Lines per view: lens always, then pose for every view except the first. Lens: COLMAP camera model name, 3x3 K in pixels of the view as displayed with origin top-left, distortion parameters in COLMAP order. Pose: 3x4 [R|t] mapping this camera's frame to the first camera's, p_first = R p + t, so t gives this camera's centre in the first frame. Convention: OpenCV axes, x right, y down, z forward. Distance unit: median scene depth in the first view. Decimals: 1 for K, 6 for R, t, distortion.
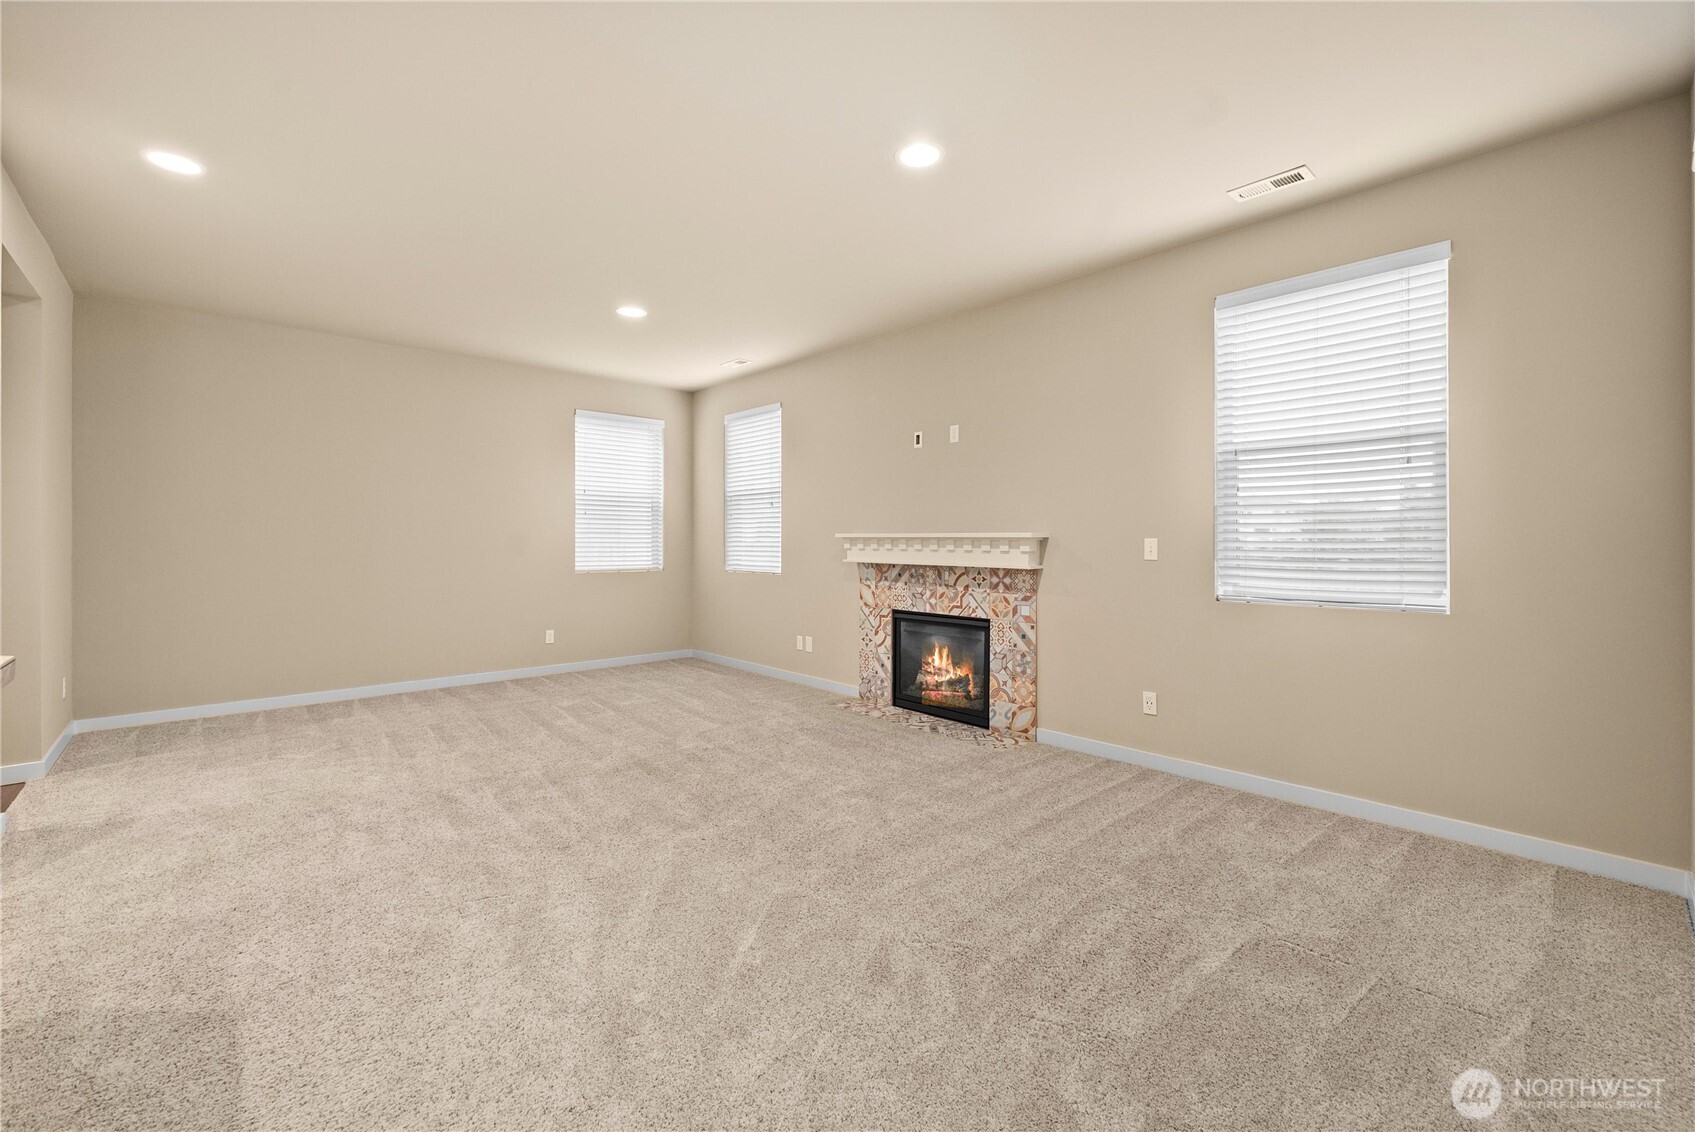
lens RADIAL K [[697.4, 0, 841.7], [0, 697.4, 542.9], [0, 0, 1]] dist [-0.002563, -0.000191]
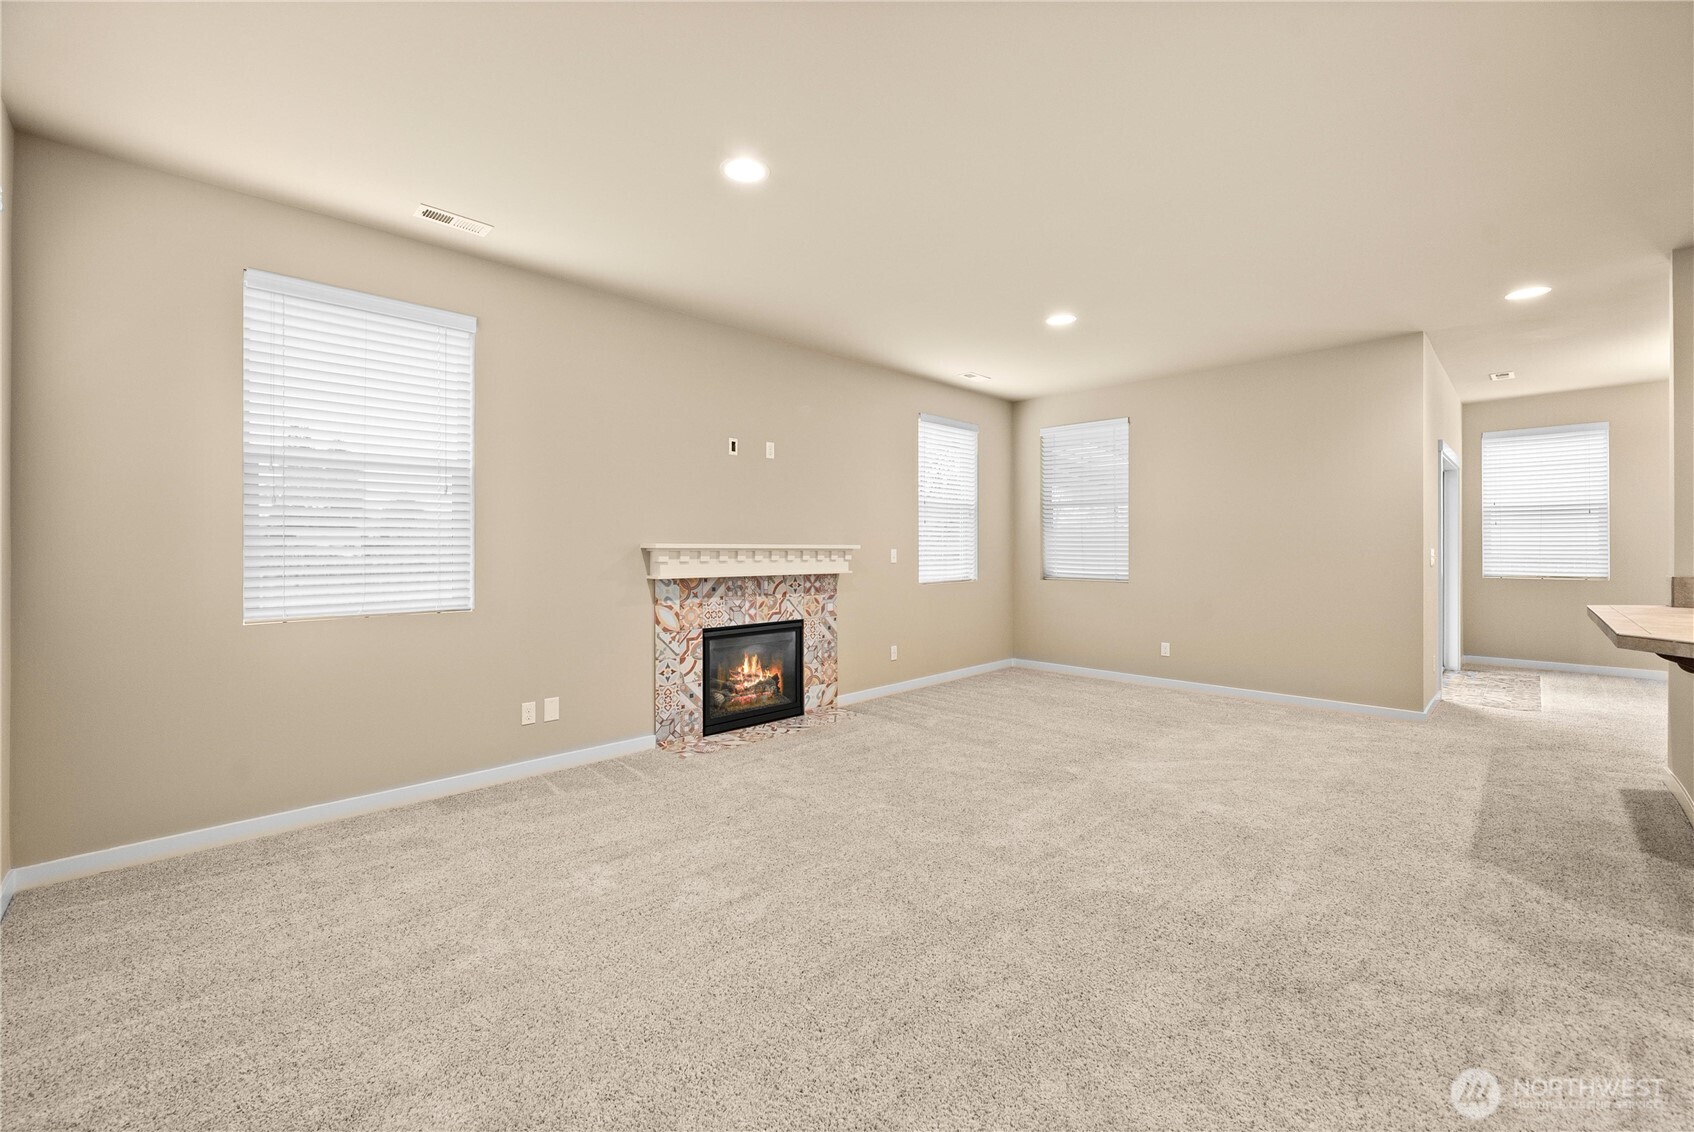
lens RADIAL K [[688.0, 0, 848.2], [0, 688.0, 547.3], [0, 0, 1]] dist [-0.001097, -0.000107]
pose [[-0.043625, -0.001113, 0.999047, -0.926856], [0.002396, 0.999996, 0.001219, -0.011074], [-0.999045, 0.002446, -0.043622, 0.970484]]
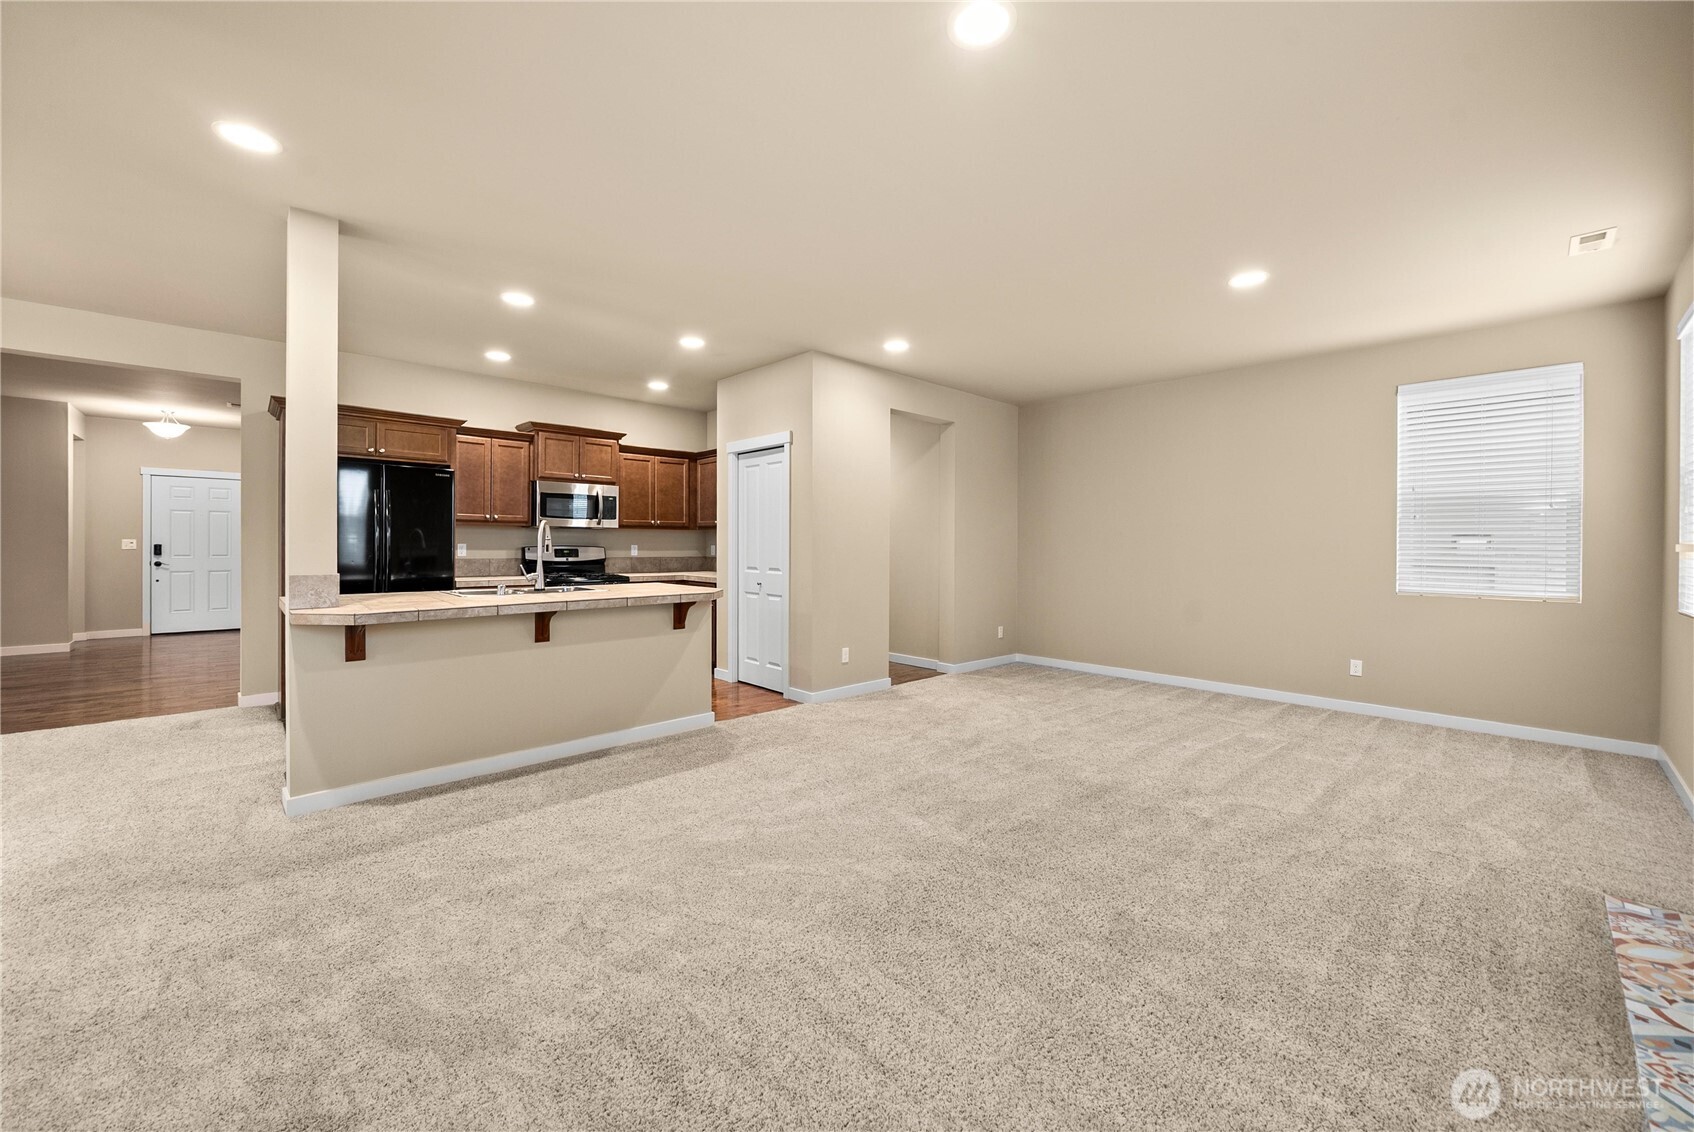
lens RADIAL K [[646.5, 0, 843.1], [0, 646.5, 547.2], [0, 0, 1]] dist [-0.004075, -0.000155]
pose [[0.018390, 0.002365, -0.999828, 0.481900], [-0.008892, 0.999958, 0.002201, -0.008441], [0.999791, 0.008850, 0.018410, 0.519826]]
